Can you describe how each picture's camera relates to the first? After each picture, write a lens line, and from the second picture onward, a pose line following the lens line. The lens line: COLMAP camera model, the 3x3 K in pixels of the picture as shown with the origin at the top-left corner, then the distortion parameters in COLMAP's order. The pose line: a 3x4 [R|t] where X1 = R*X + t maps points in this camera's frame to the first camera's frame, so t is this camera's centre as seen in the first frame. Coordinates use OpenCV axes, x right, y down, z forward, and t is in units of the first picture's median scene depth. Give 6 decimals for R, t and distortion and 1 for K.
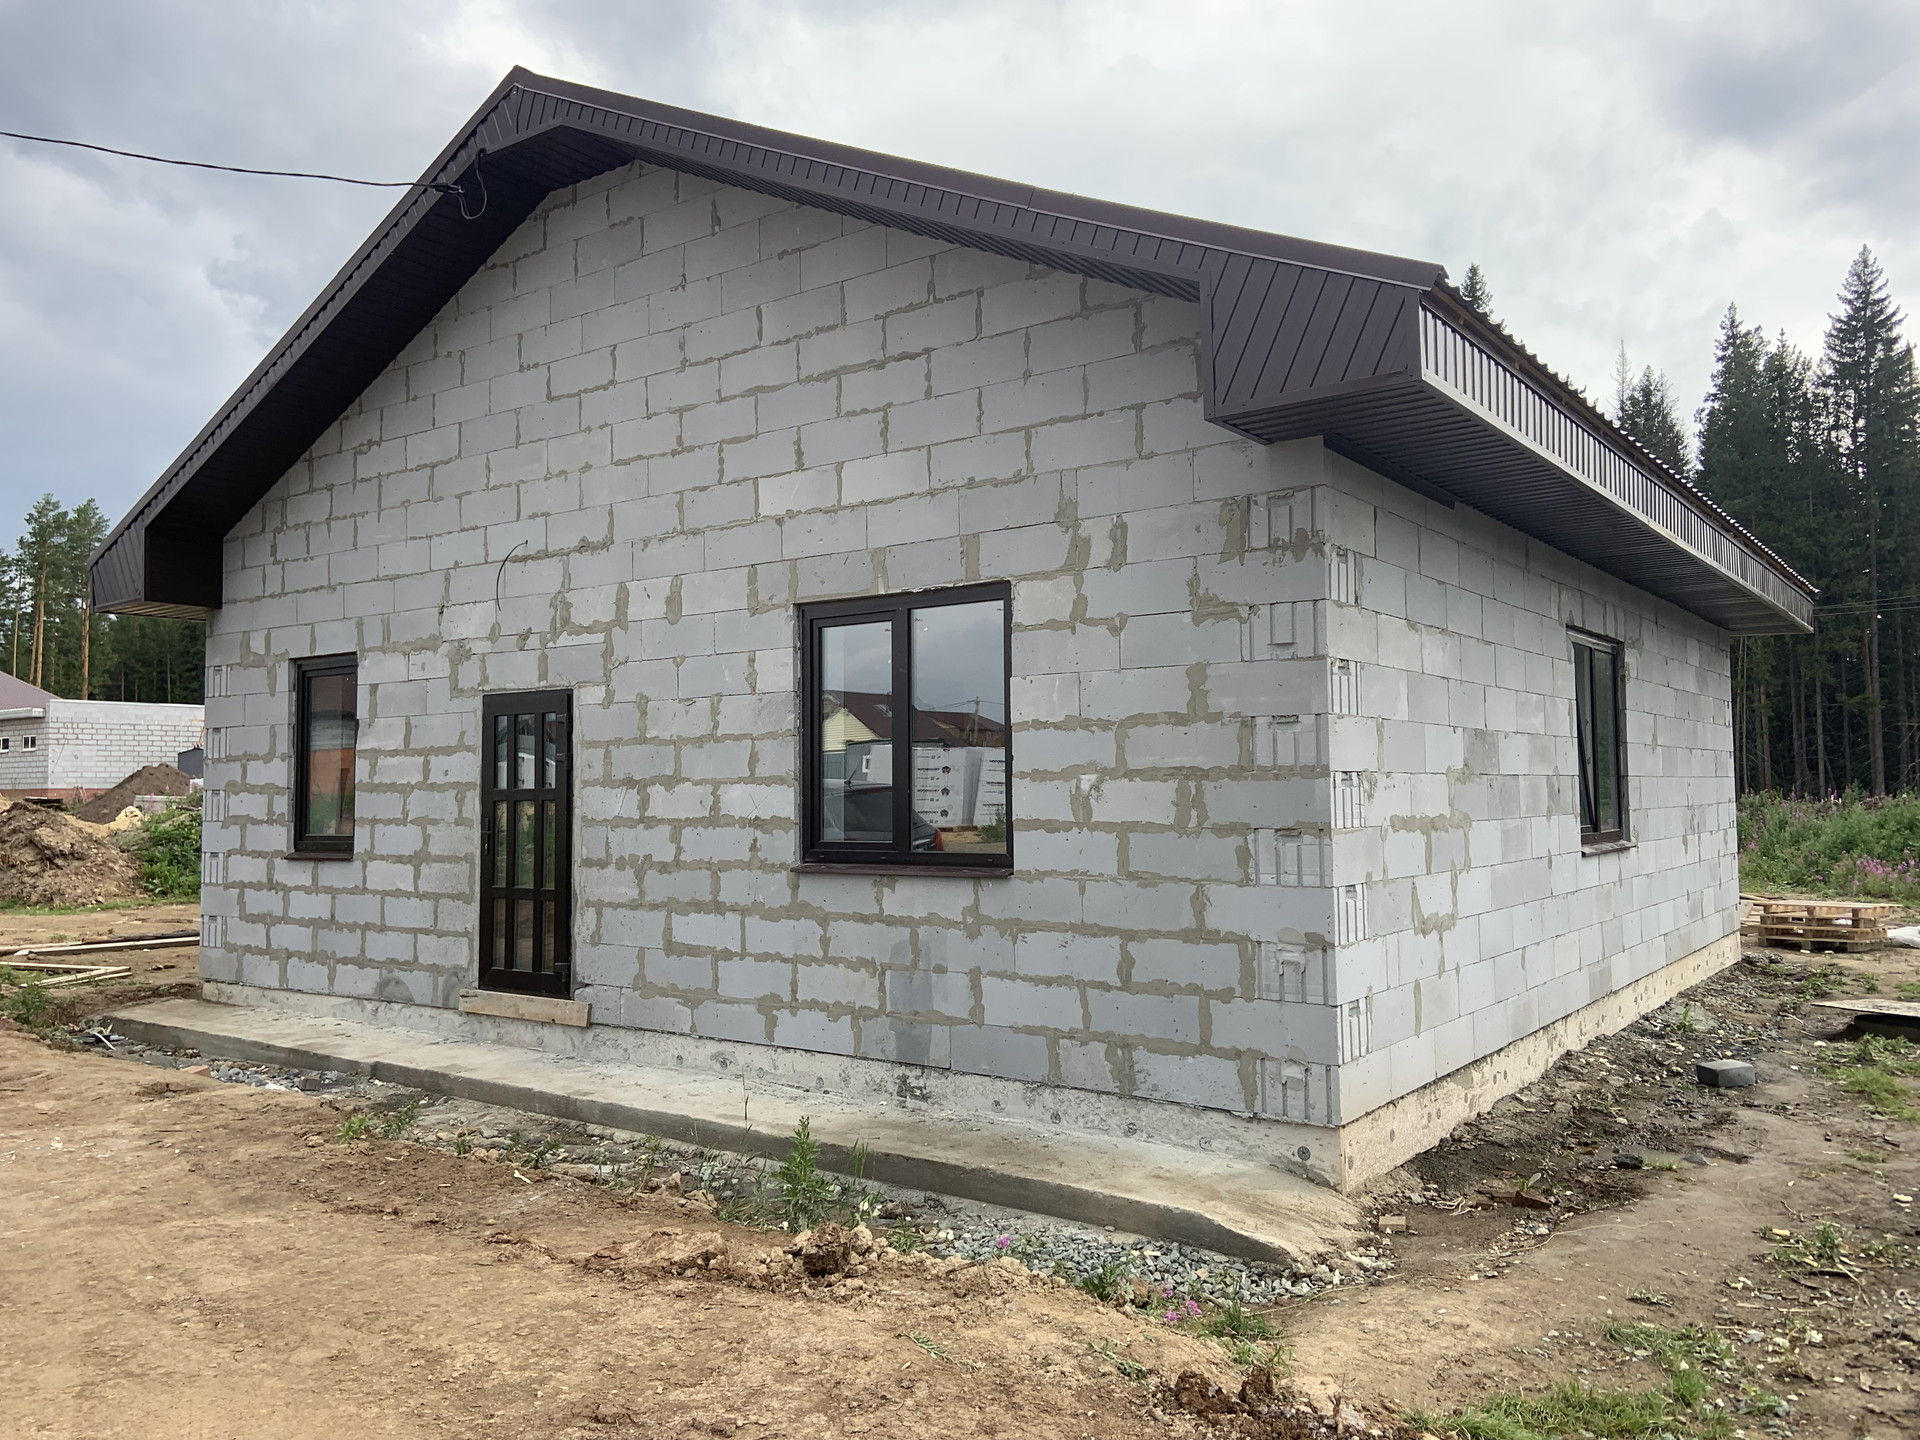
lens RADIAL K [[1448.4, 0, 962.7], [0, 1448.4, 716.5], [0, 0, 1]] dist [0.099384, -0.116225]
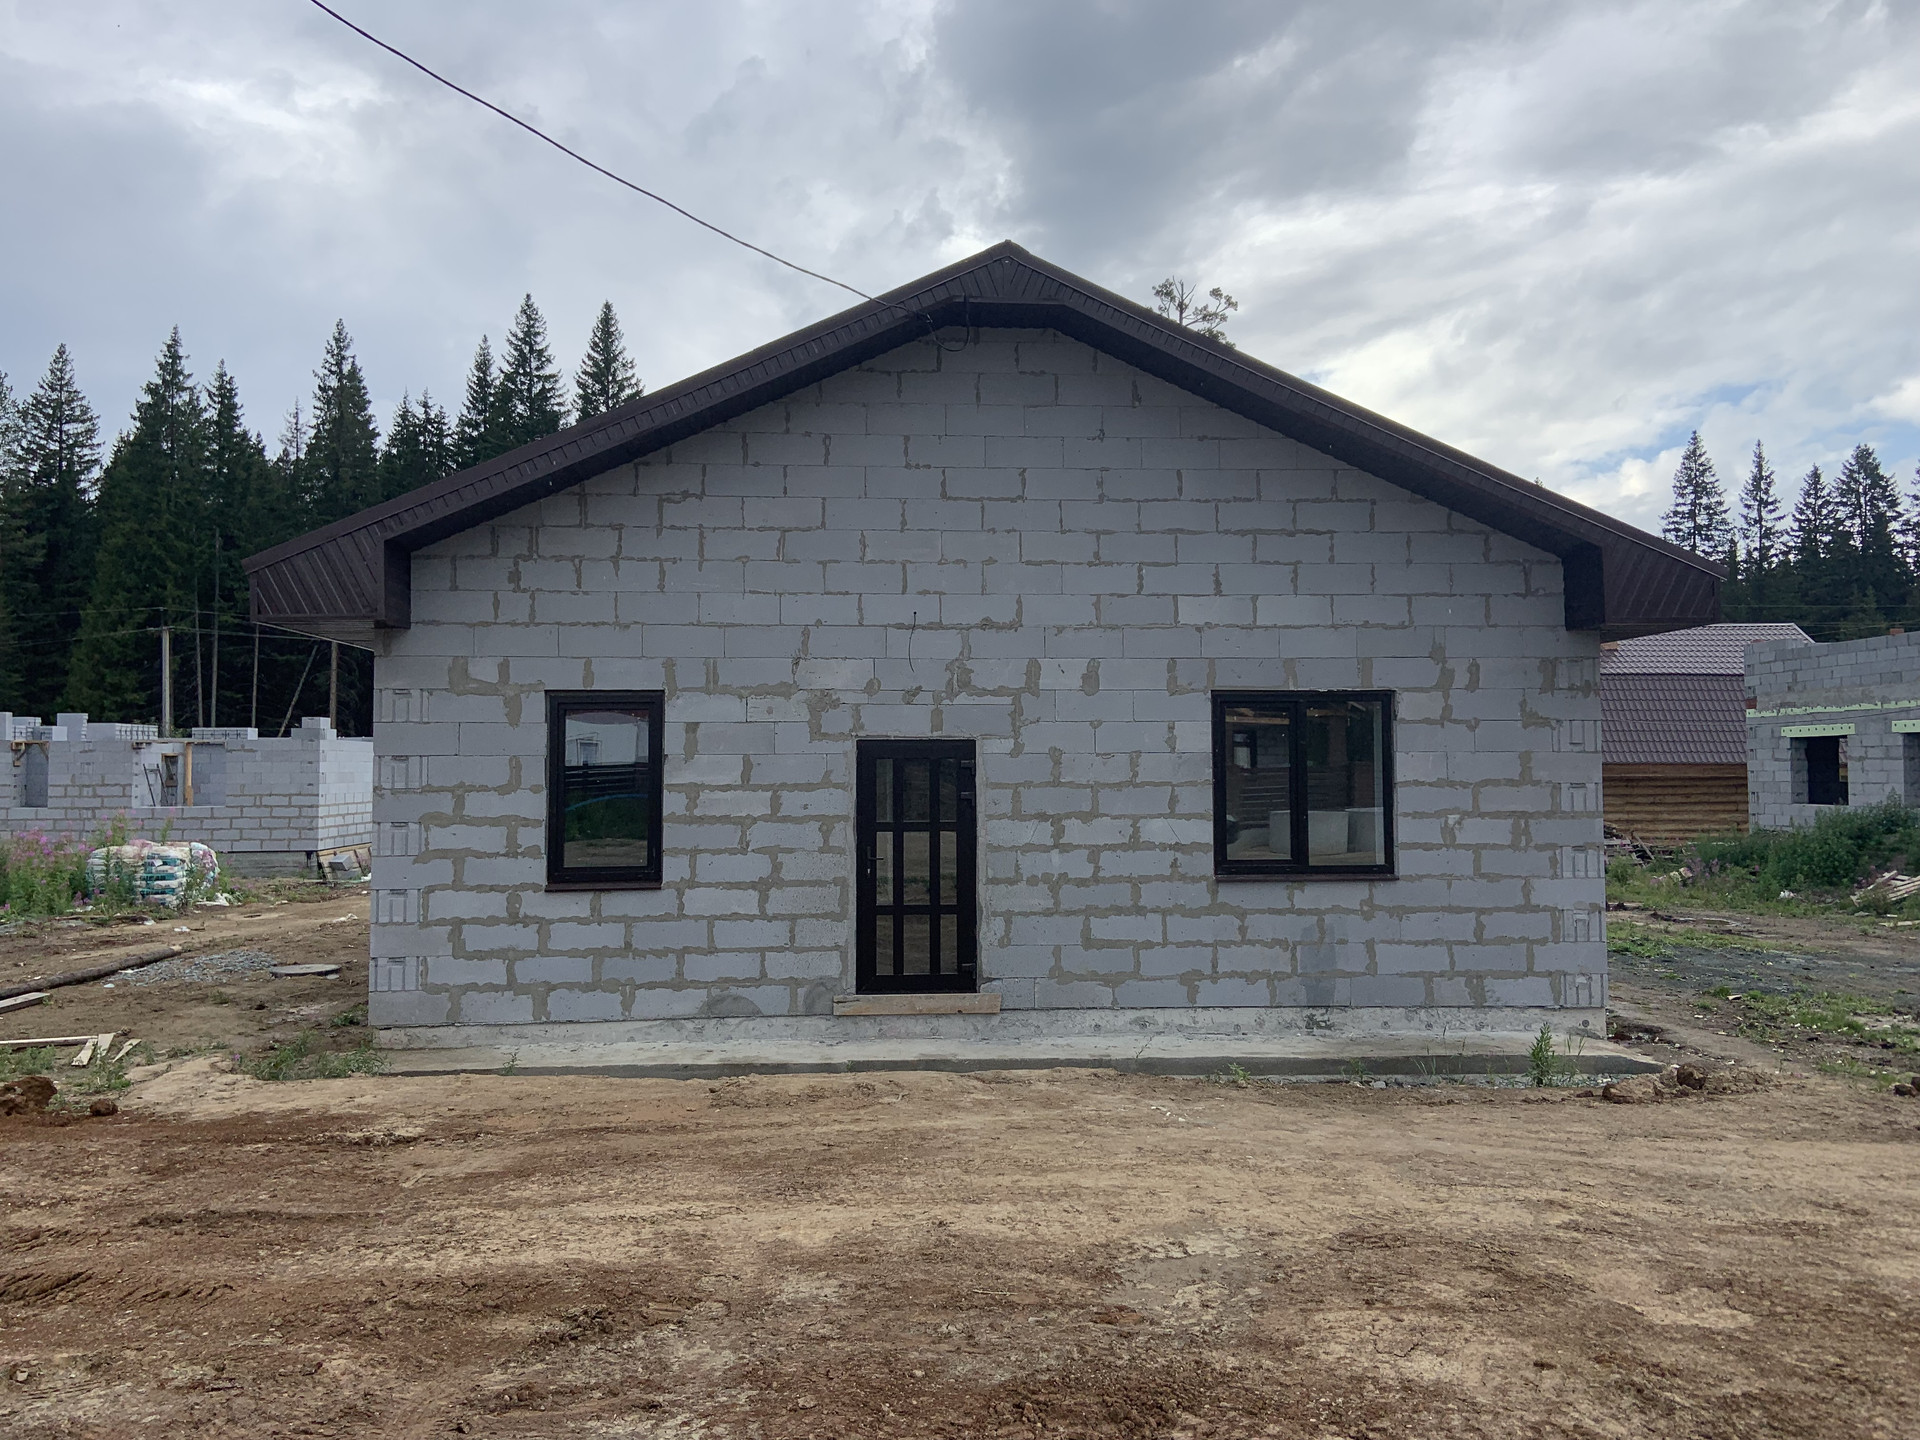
lens RADIAL K [[1448.4, 0, 956.2], [0, 1448.4, 711.0], [0, 0, 1]] dist [0.099384, -0.116225]
pose [[0.759625, 0.030531, 0.649644, -1.197394], [-0.036639, 0.999320, -0.004122, -0.042093], [-0.649328, -0.020671, 0.760227, 0.093376]]
